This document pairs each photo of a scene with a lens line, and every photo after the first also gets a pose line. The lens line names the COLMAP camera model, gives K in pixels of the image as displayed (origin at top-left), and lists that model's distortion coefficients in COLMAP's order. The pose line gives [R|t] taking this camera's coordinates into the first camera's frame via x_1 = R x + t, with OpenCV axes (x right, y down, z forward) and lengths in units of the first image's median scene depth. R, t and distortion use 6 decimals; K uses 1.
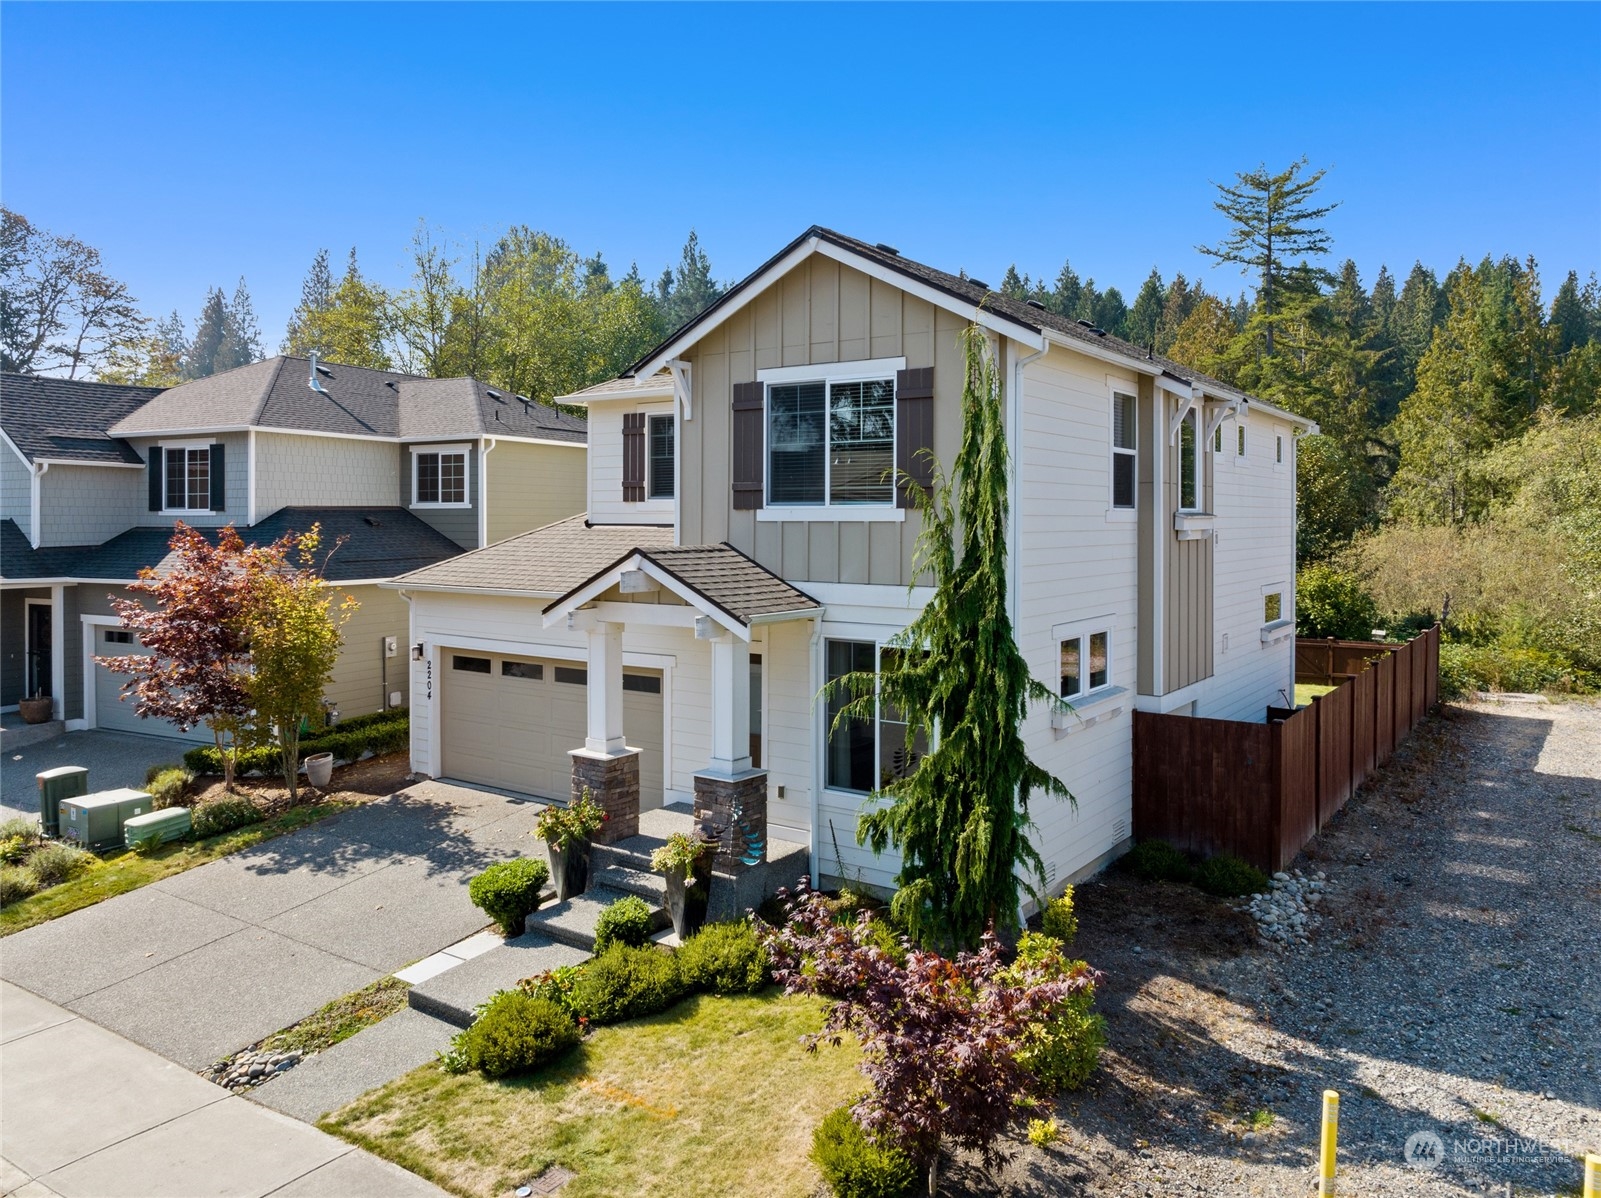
lens RADIAL K [[1172.5, 0, 796.2], [0, 1172.5, 555.5], [0, 0, 1]] dist [-0.040857, 0.003577]
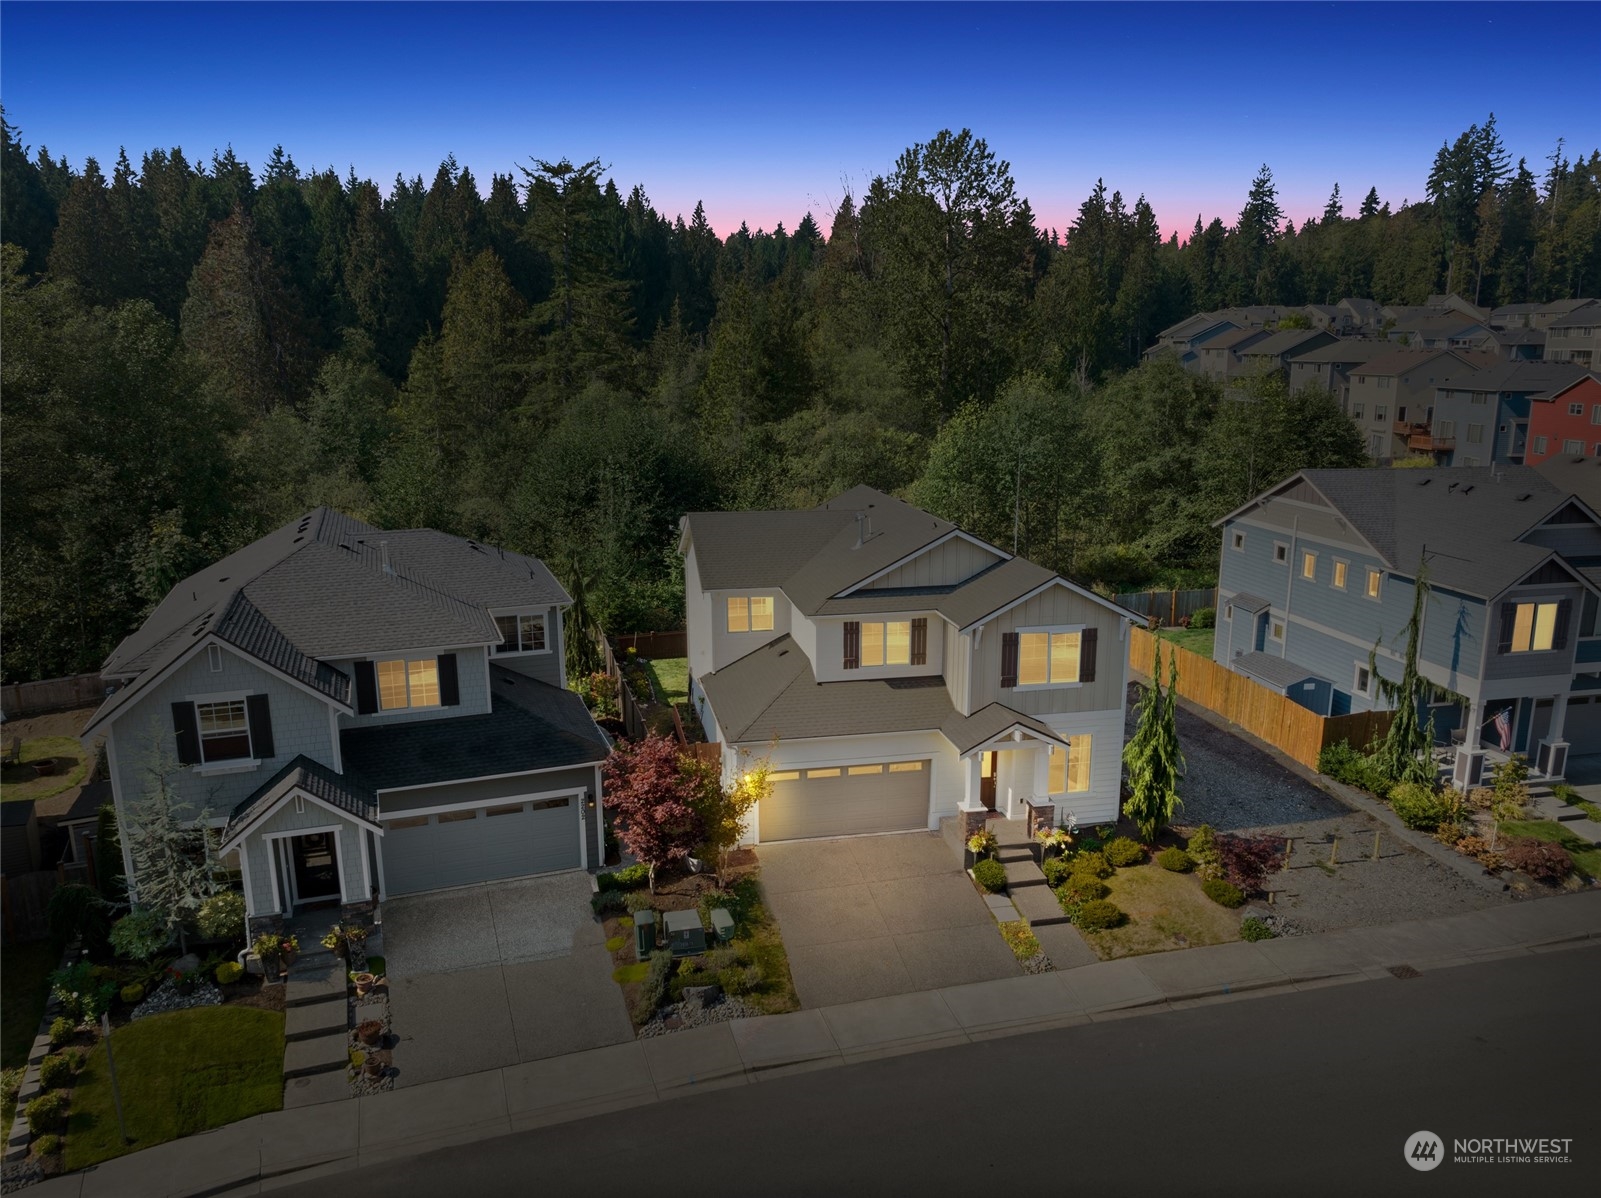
lens RADIAL K [[1127.9, 0, 800.9], [0, 1127.9, 658.2], [0, 0, 1]] dist [-0.037828, -0.000384]
pose [[0.685612, -0.199340, 0.700142, -1.848999], [0.027193, 0.968119, 0.249009, -0.653439], [-0.727459, -0.151685, 0.669175, -0.155951]]
